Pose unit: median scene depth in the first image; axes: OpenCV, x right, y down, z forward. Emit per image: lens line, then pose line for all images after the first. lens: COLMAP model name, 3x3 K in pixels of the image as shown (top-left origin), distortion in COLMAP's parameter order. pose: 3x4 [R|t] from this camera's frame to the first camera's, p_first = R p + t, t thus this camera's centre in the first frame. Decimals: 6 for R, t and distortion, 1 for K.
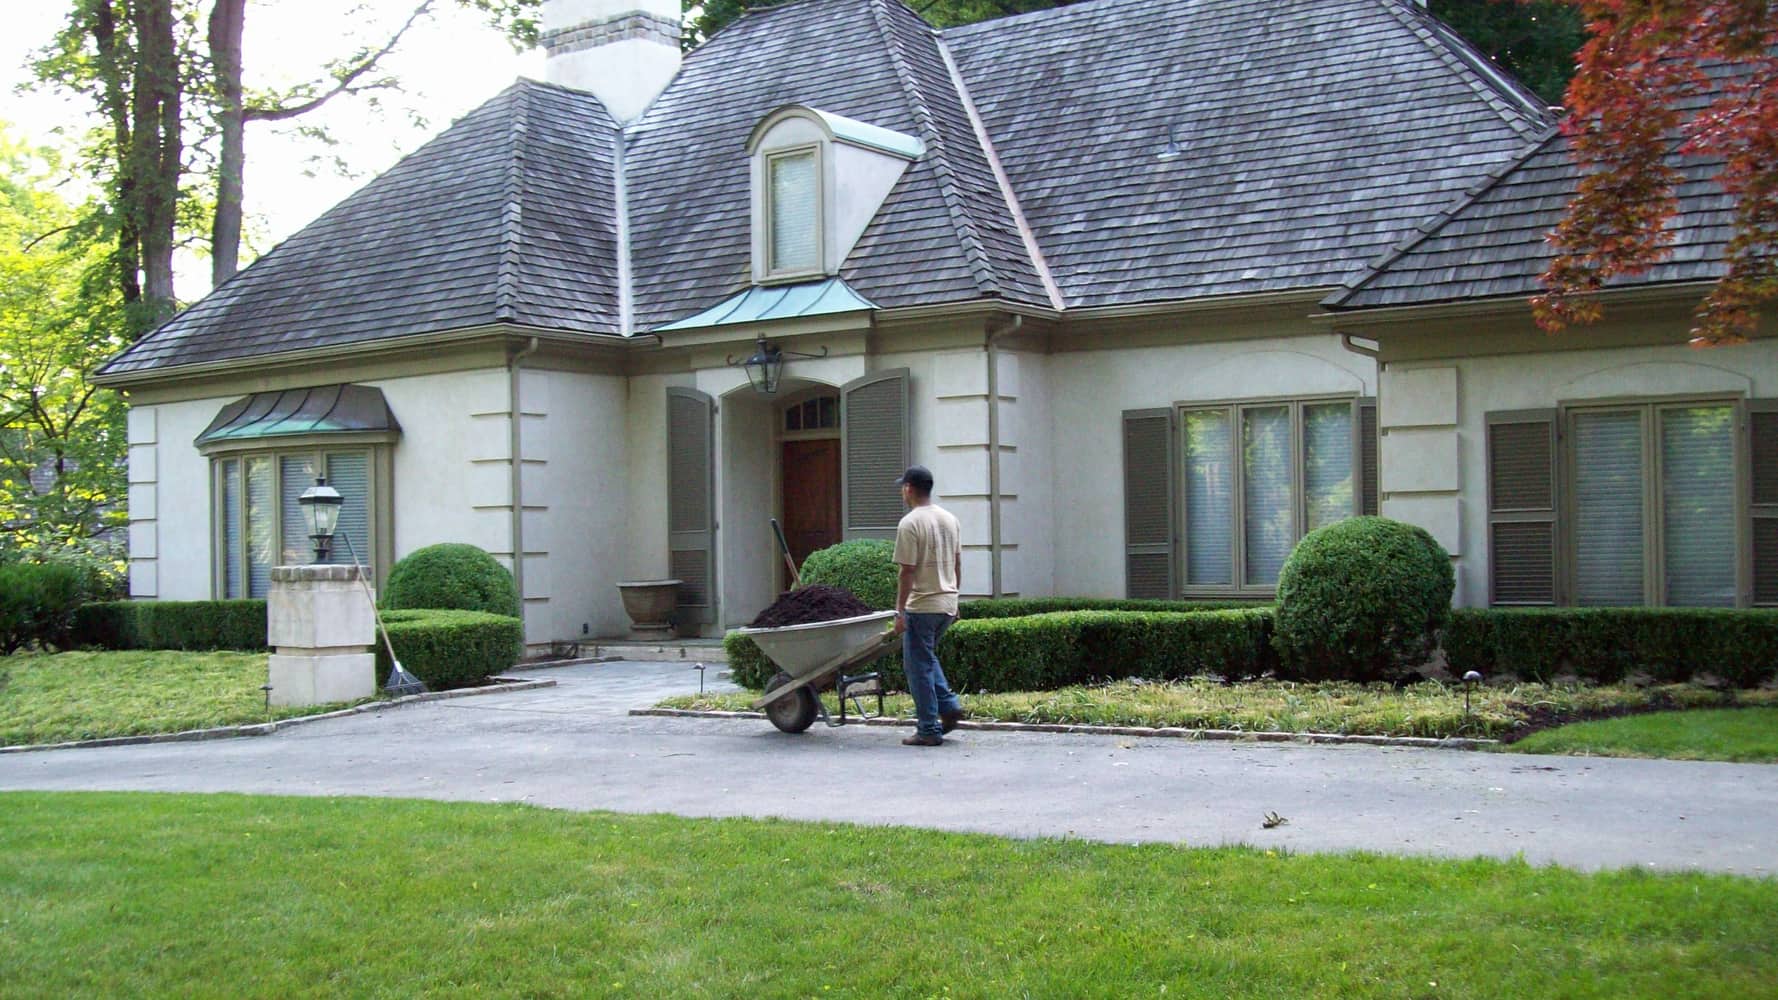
lens RADIAL K [[1906.7, 0, 889.9], [0, 1906.7, 504.3], [0, 0, 1]] dist [-0.151969, 0.000000]
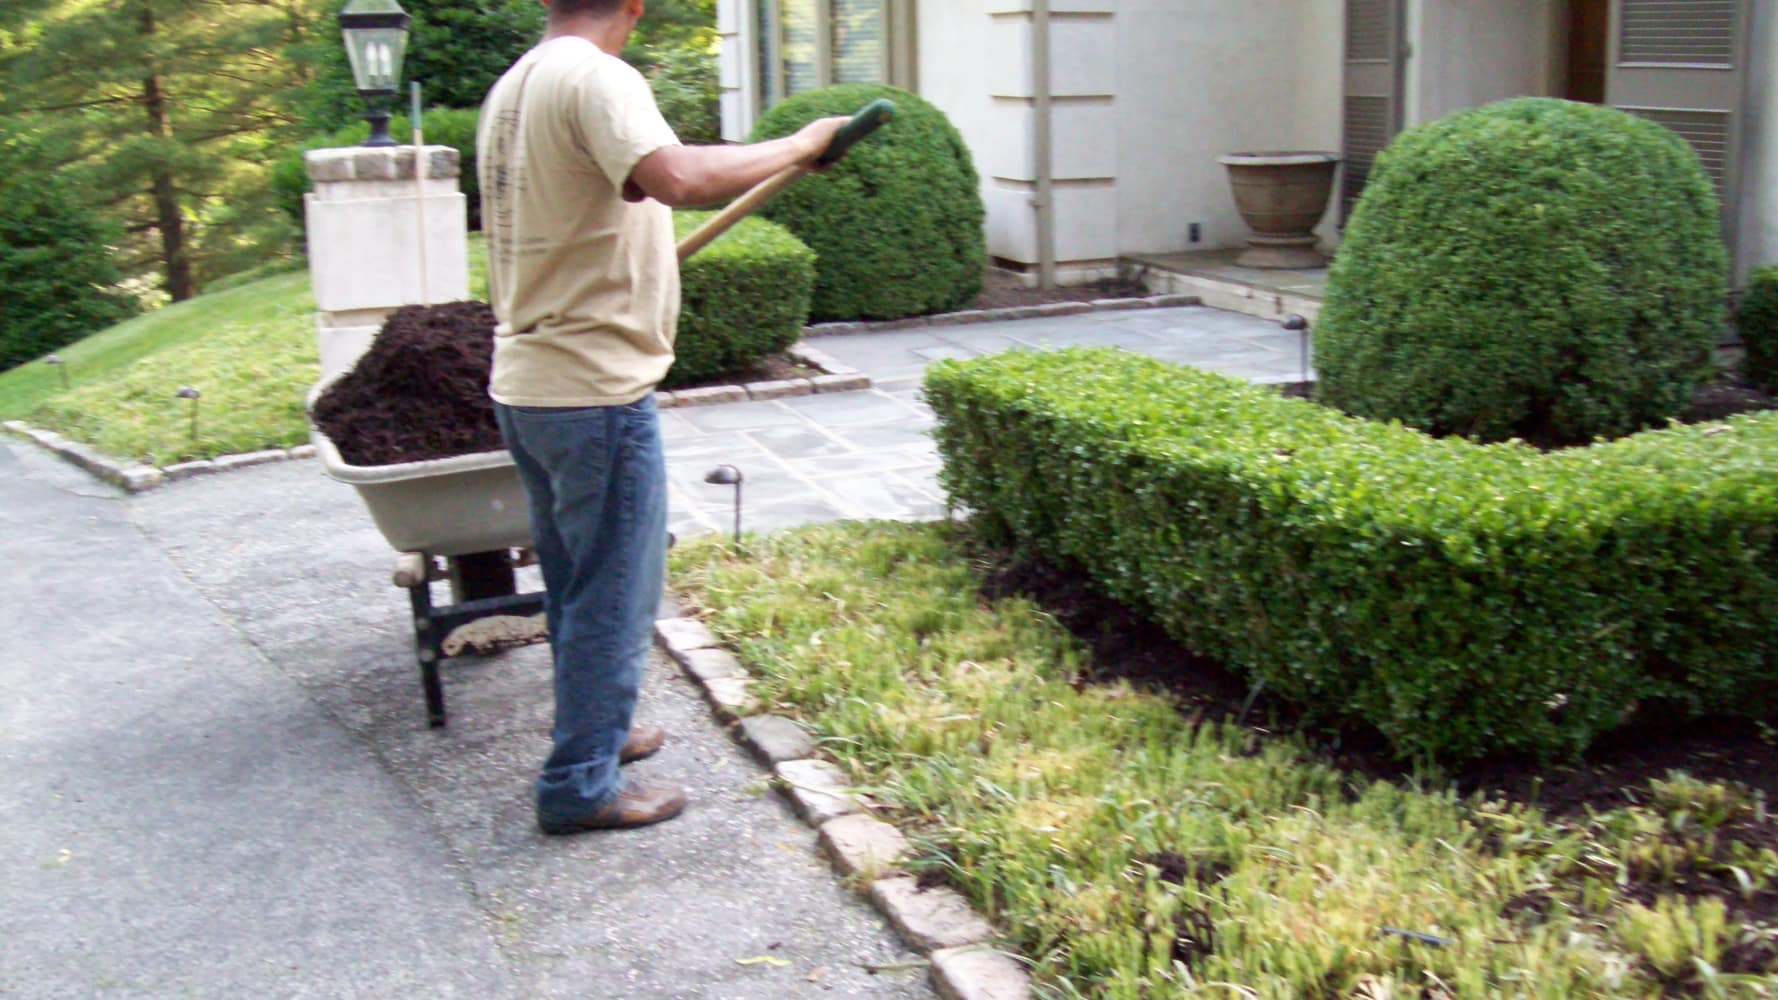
lens RADIAL K [[1906.7, 0, 891.8], [0, 1906.7, 501.7], [0, 0, 1]] dist [-0.151969, 0.000000]
pose [[0.818734, 0.131701, -0.558864, 0.115811], [0.018522, 0.966773, 0.254963, -0.002471], [0.573874, -0.219099, 0.789091, 0.633276]]
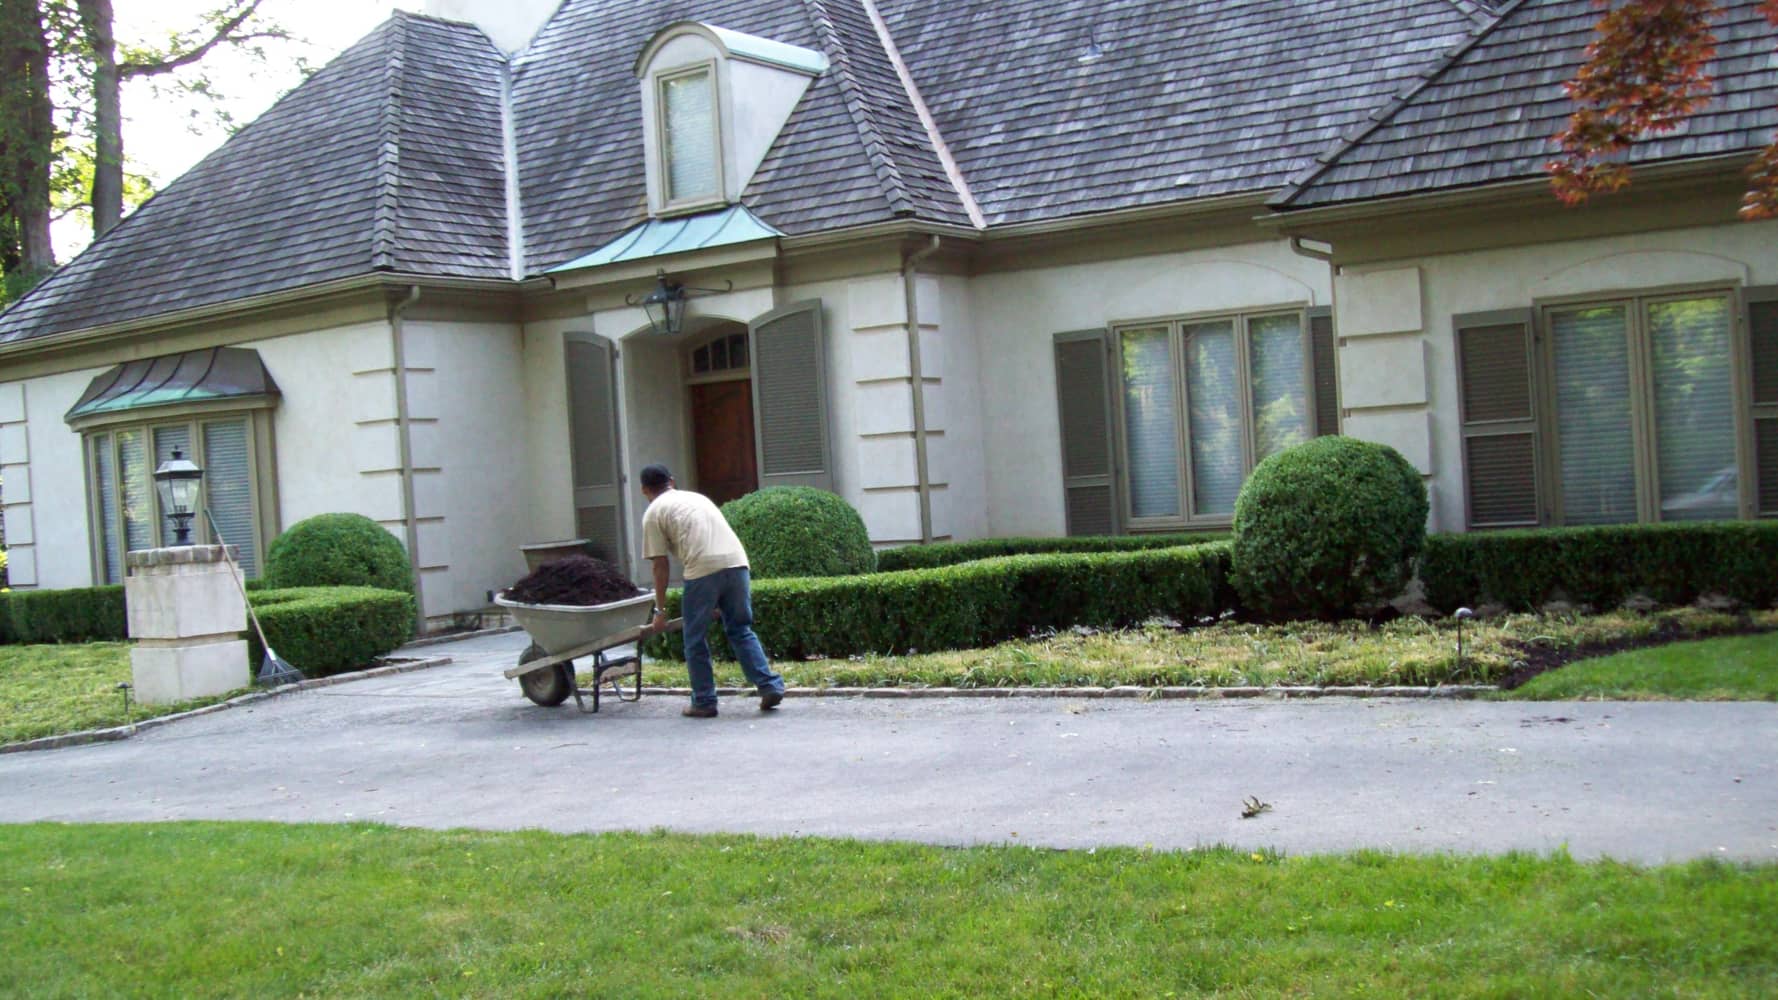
lens RADIAL K [[1906.7, 0, 887.4], [0, 1906.7, 501.0], [0, 0, 1]] dist [-0.151969, 0.000000]
pose [[0.998306, -0.049811, 0.030070, 0.011332], [0.048858, 0.998305, 0.031637, -0.001412], [-0.031595, -0.030114, 0.999047, 0.087038]]
